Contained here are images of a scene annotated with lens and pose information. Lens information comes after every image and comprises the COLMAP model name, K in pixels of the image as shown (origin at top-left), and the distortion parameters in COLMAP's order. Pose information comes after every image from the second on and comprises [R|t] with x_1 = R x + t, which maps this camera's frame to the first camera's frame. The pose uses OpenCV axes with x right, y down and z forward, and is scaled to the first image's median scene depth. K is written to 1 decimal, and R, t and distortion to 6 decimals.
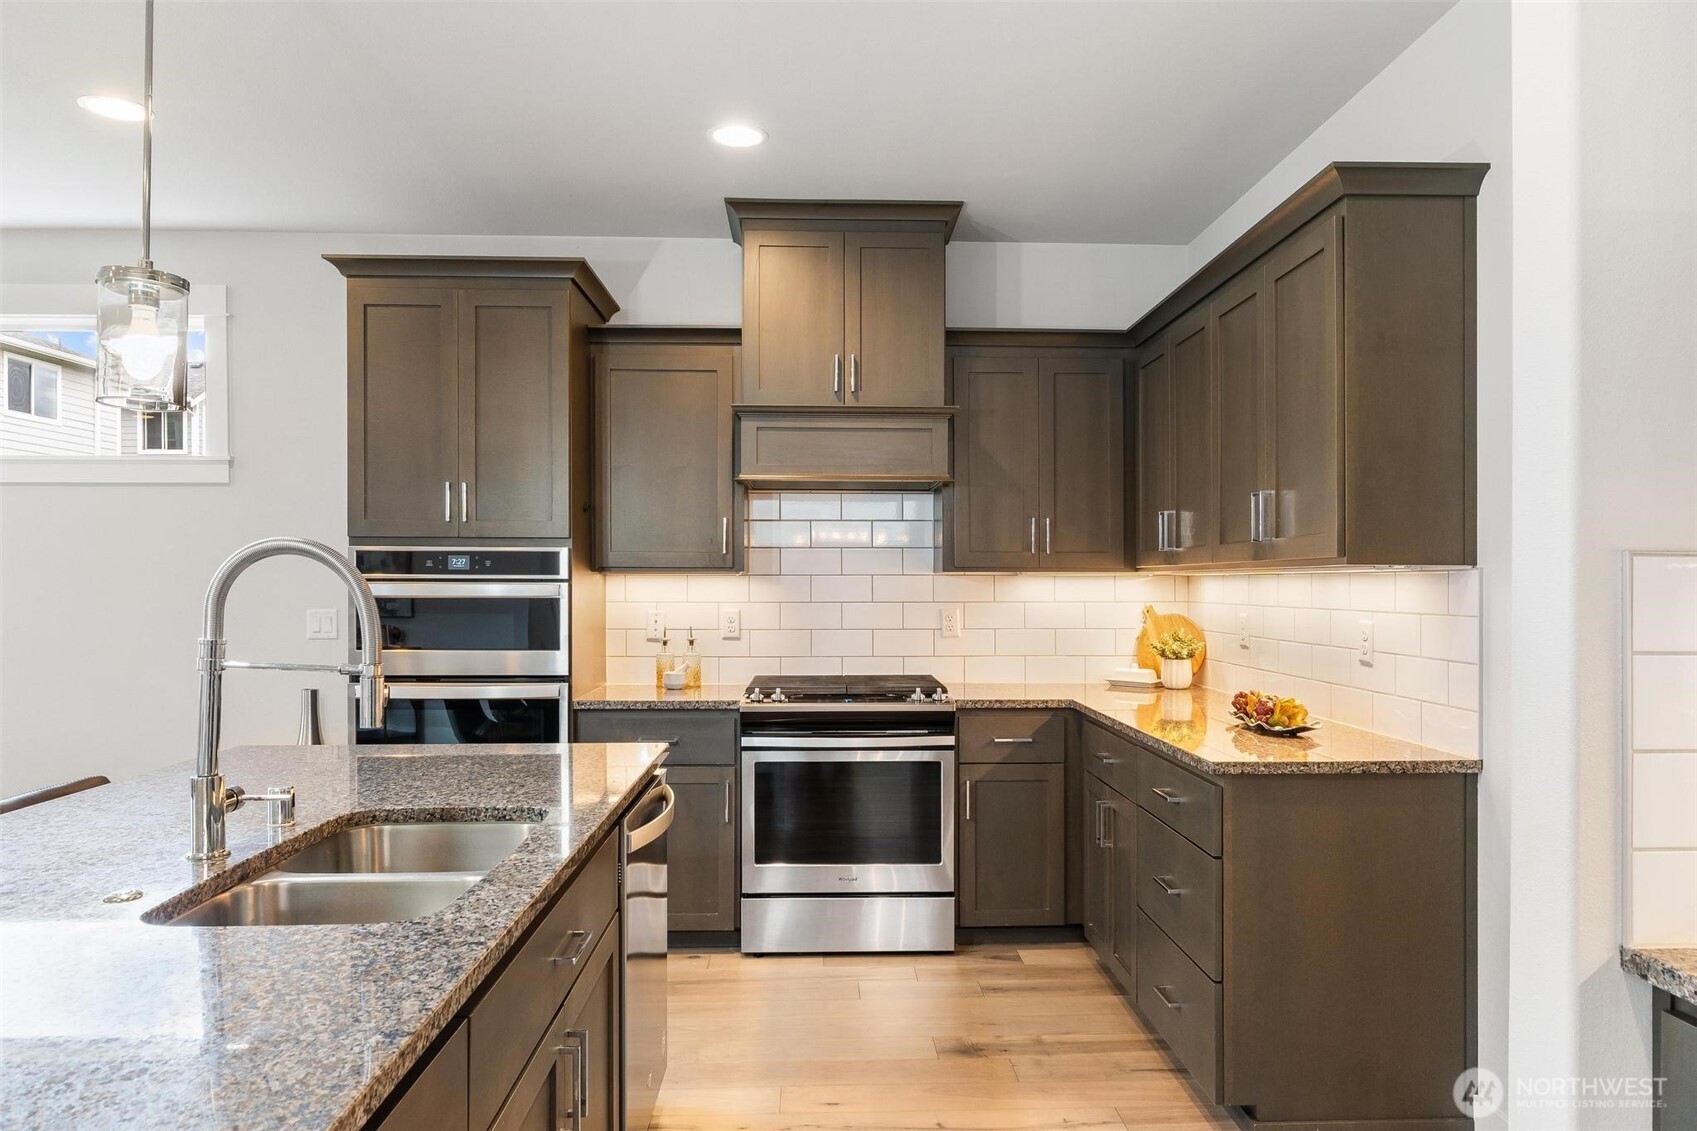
lens RADIAL K [[1136.6, 0, 856.3], [0, 1136.6, 574.9], [0, 0, 1]] dist [-0.005224, 0.005864]
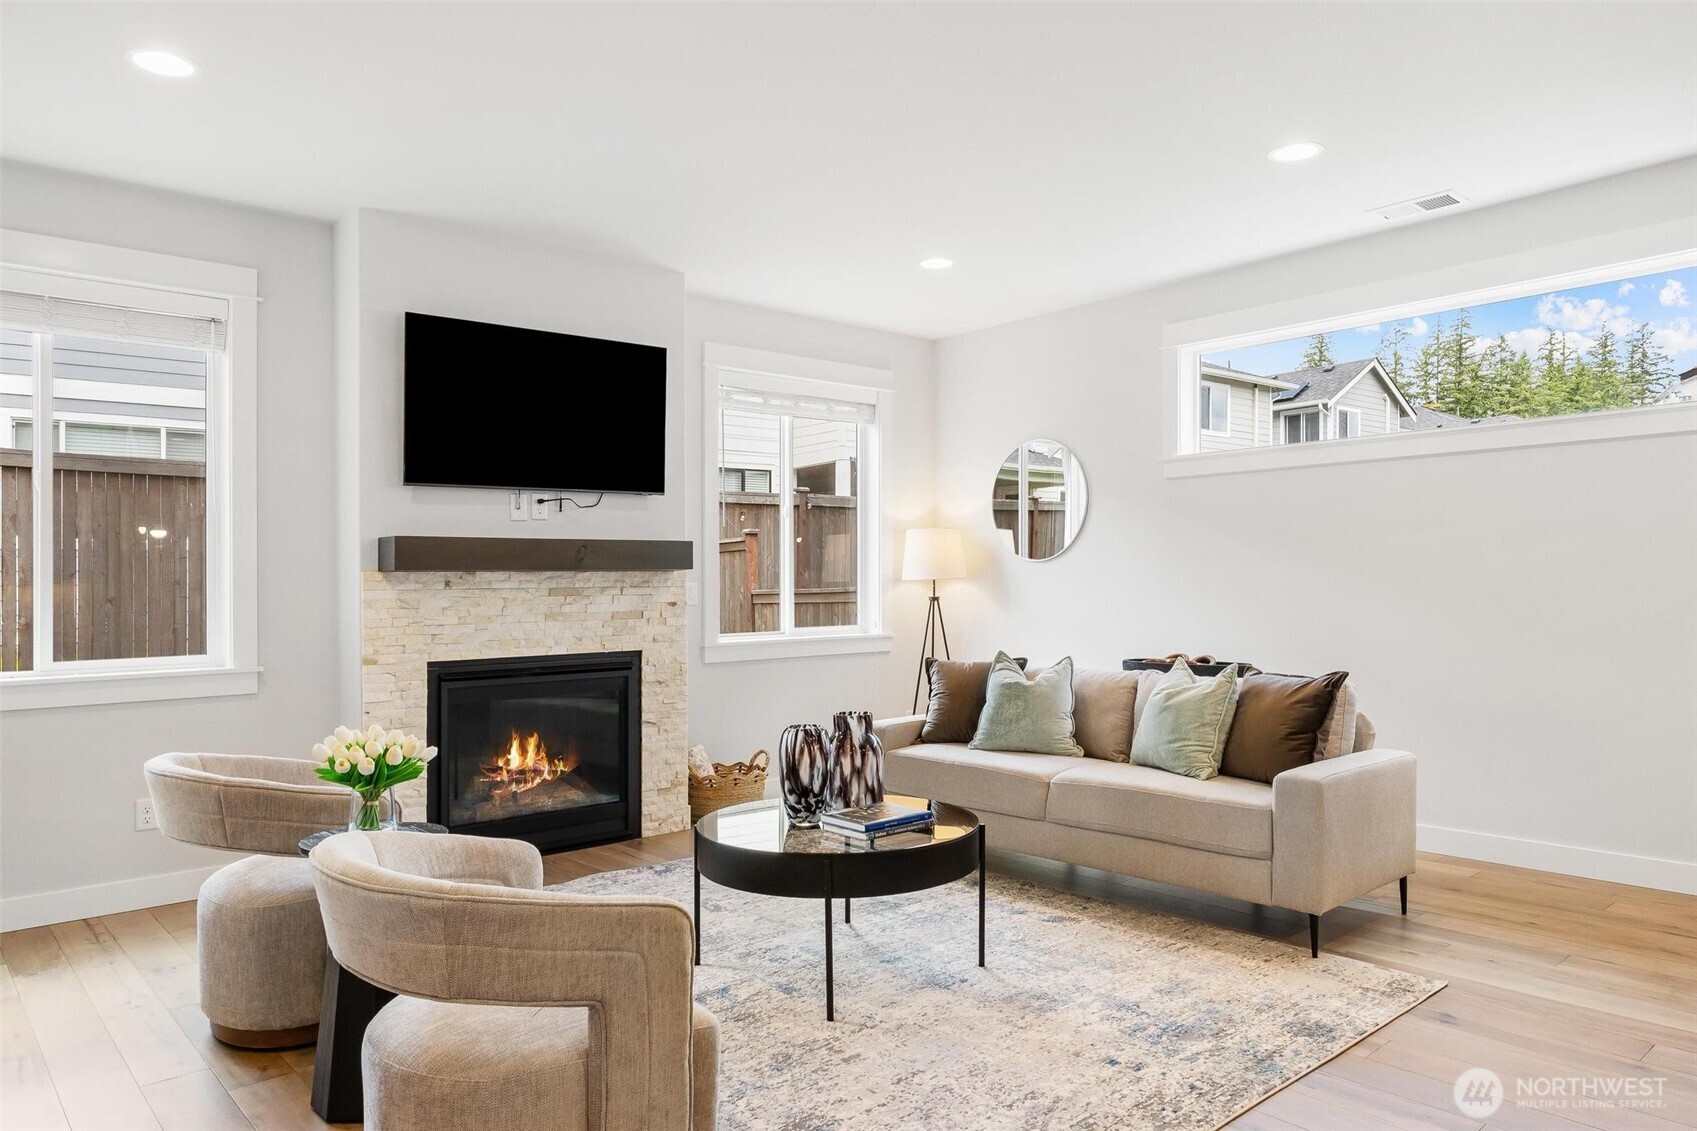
lens RADIAL K [[1136.6, 0, 872.9], [0, 1136.6, 549.4], [0, 0, 1]] dist [-0.005224, 0.005864]
pose [[0.642338, -0.030283, -0.765823, -0.359915], [0.018082, 0.999540, -0.024359, 0.027986], [0.766208, 0.001800, 0.642590, -0.120009]]
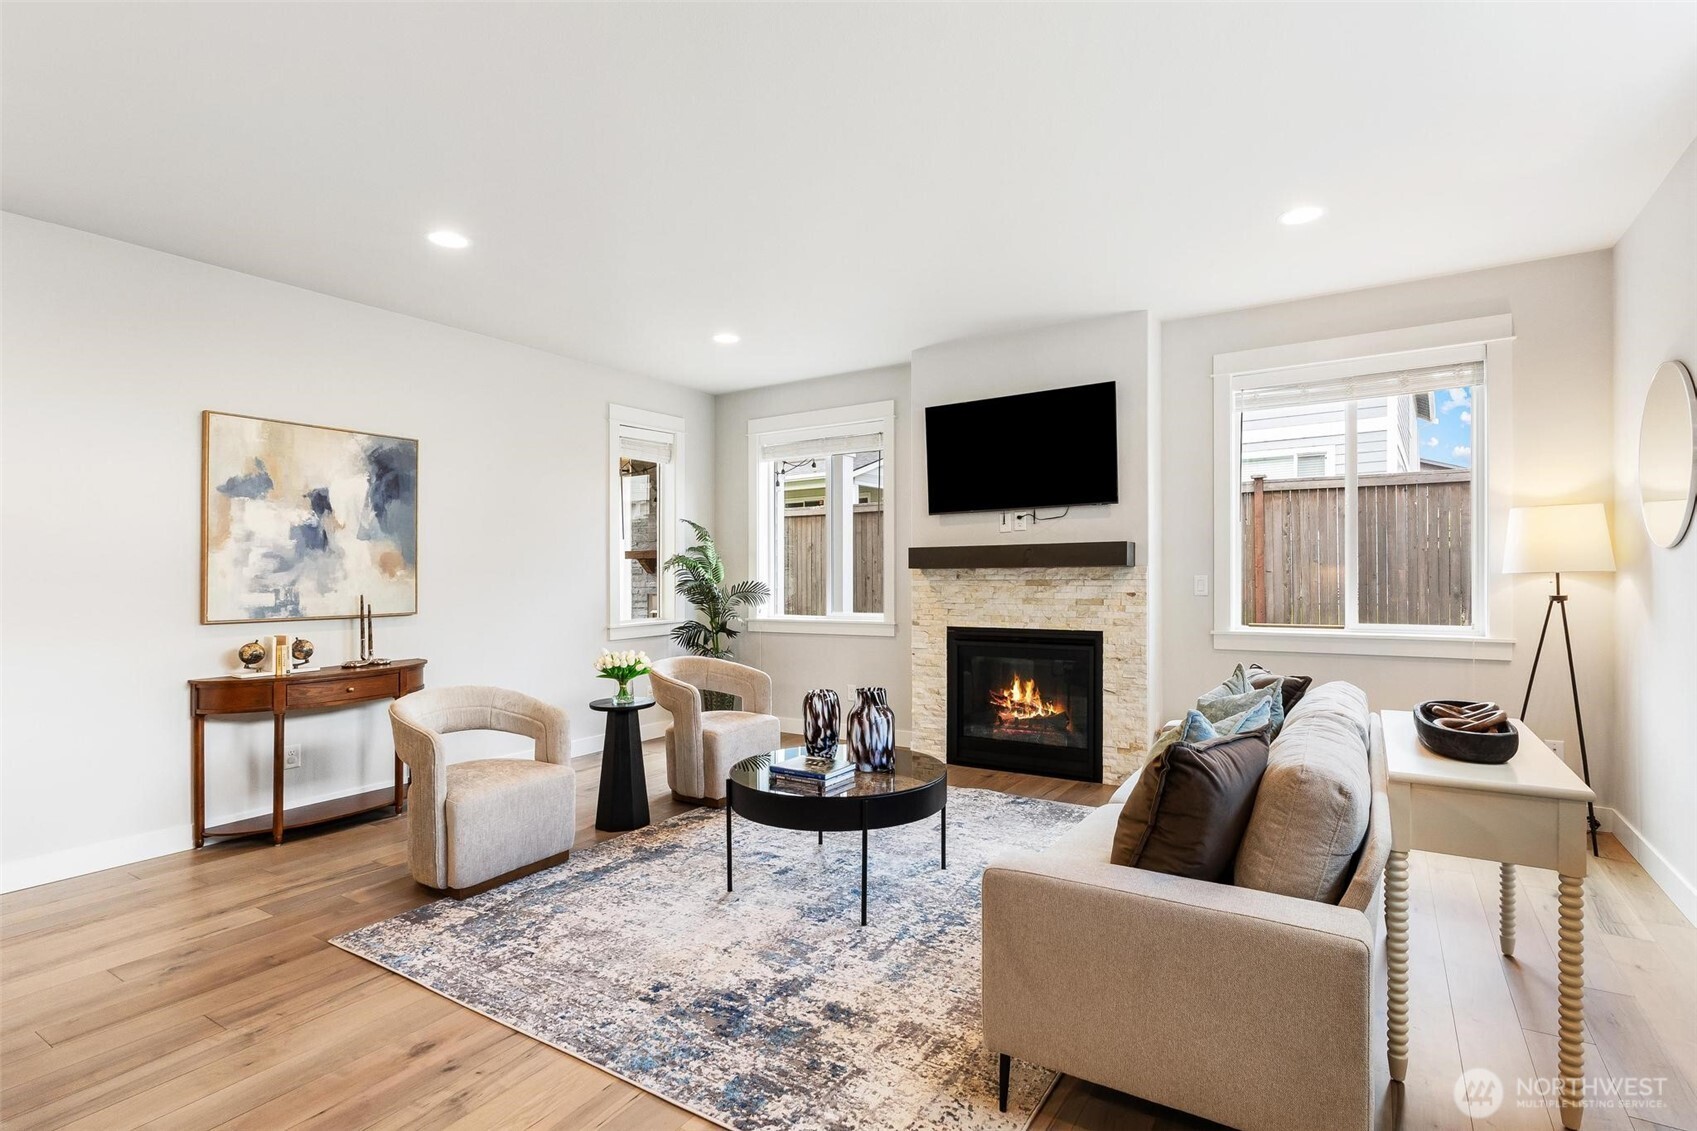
lens RADIAL K [[815.4, 0, 848.9], [0, 815.4, 563.5], [0, 0, 1]] dist [-0.010176, 0.002929]
pose [[-0.562565, -0.002203, -0.826750, -0.385187], [0.016033, 0.999779, -0.013574, 0.021534], [0.826598, -0.020892, -0.562405, 0.860788]]
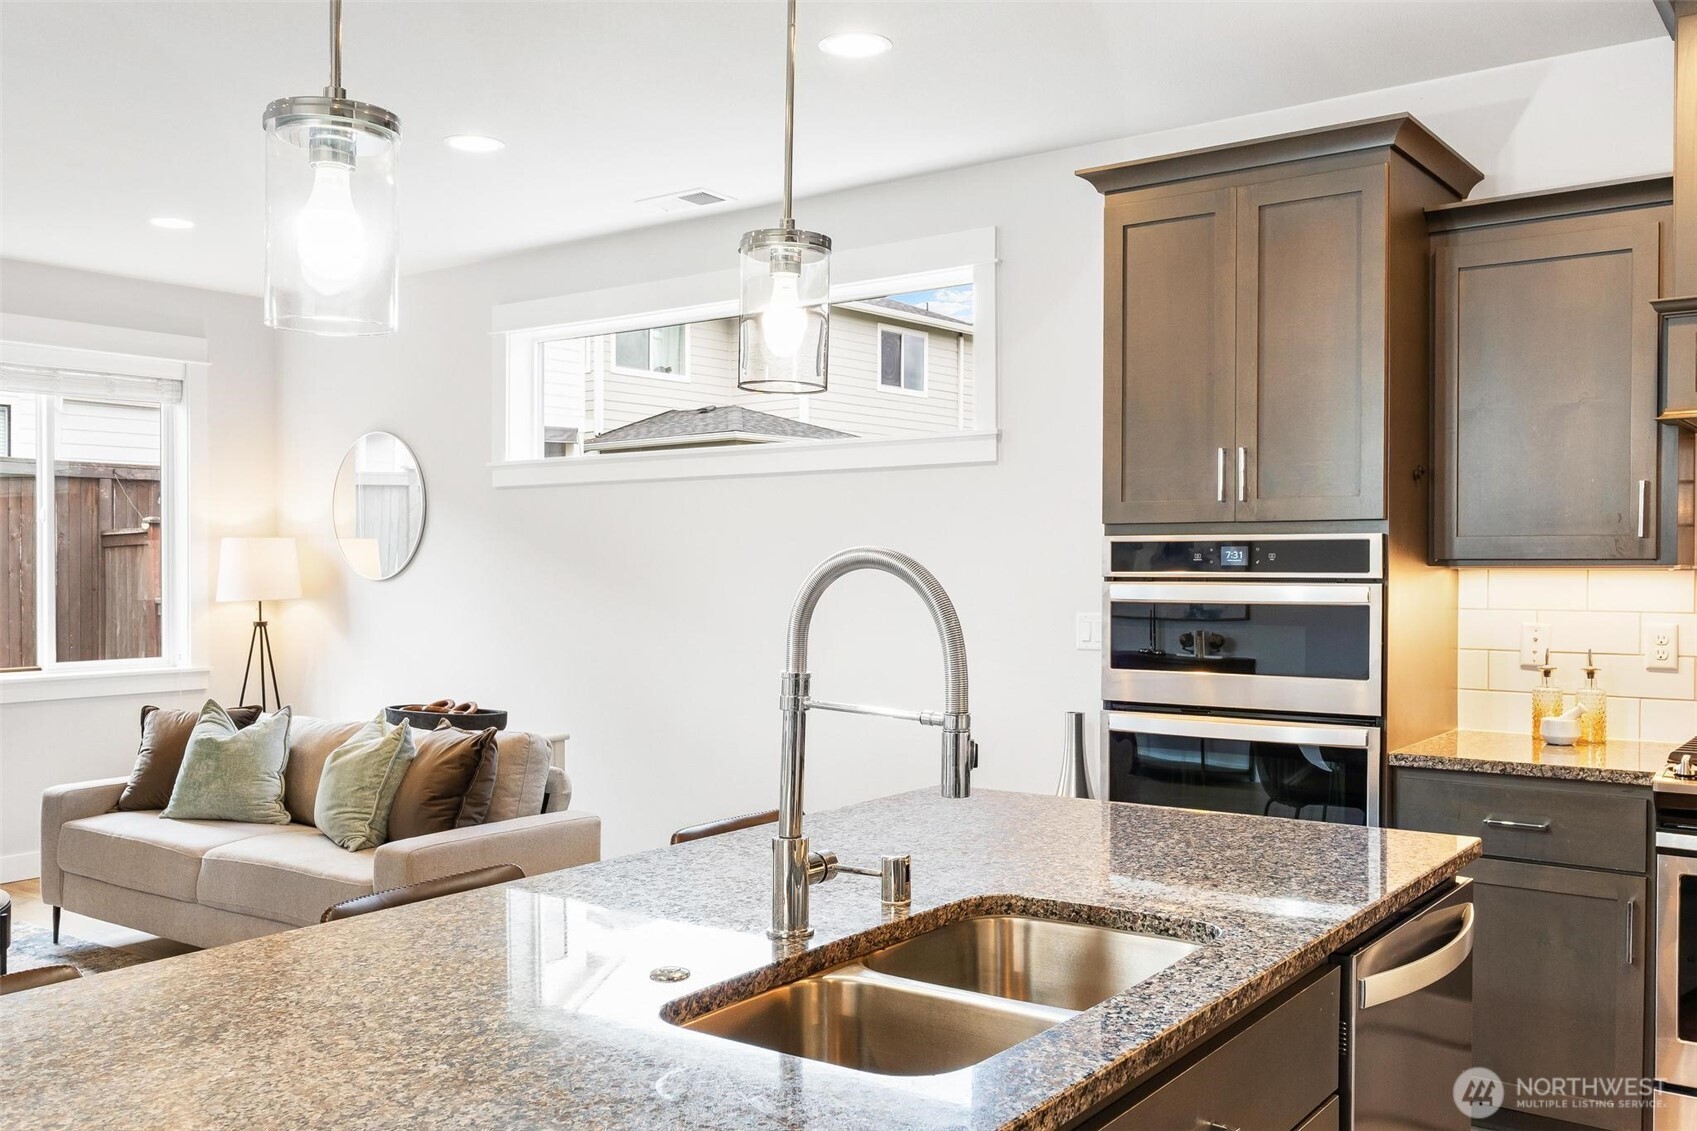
lens RADIAL K [[1490.0, 0, 860.2], [0, 1490.0, 576.1], [0, 0, 1]] dist [0.009888, -0.002833]
pose [[0.784781, 0.001545, -0.619771, 0.059680], [0.007997, 0.999888, 0.012618, -0.011255], [0.619721, -0.014859, 0.784681, 0.075792]]
